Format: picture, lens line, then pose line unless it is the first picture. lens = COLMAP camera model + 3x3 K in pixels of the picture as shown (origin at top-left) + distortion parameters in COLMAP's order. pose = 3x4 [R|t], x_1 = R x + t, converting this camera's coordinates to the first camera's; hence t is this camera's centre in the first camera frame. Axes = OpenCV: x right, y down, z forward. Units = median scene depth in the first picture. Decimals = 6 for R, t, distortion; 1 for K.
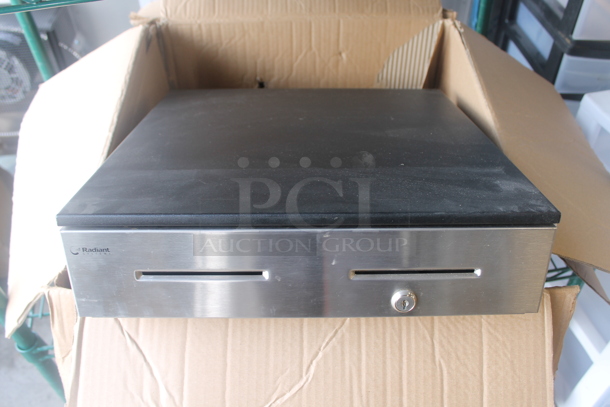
lens RADIAL K [[495.6, 0, 305.0], [0, 495.6, 203.5], [0, 0, 1]] dist [-0.070542, 0.009328]
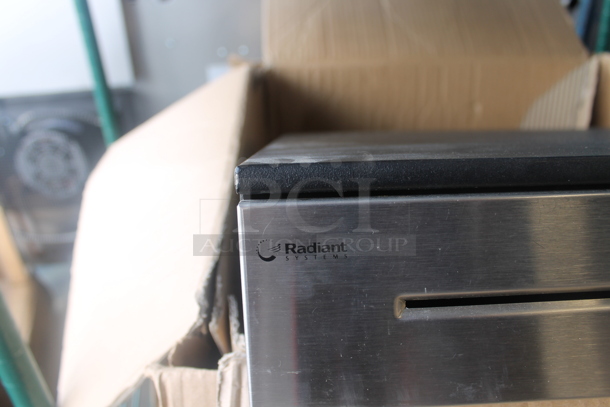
lens RADIAL K [[495.6, 0, 305.0], [0, 495.6, 203.5], [0, 0, 1]] dist [-0.070542, 0.009328]
pose [[0.998749, -0.027617, -0.041698, -0.192727], [0.015065, 0.961122, -0.275712, 0.084889], [0.047691, 0.274739, 0.960335, 0.249367]]
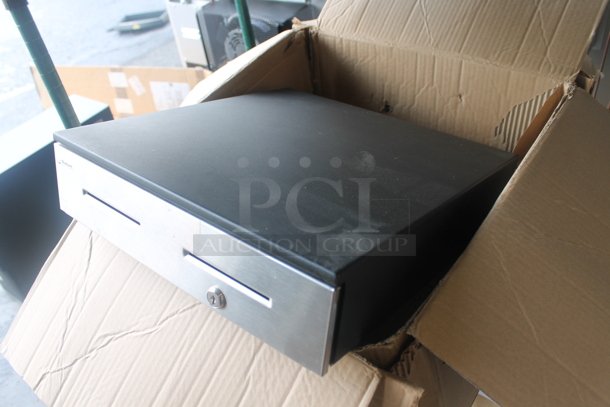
lens RADIAL K [[495.6, 0, 305.0], [0, 495.6, 203.5], [0, 0, 1]] dist [-0.070542, 0.009328]
pose [[0.788148, 0.343955, -0.510409, 0.410510], [-0.365484, 0.928782, 0.061526, -0.063279], [0.495221, 0.138055, 0.857728, 0.071224]]
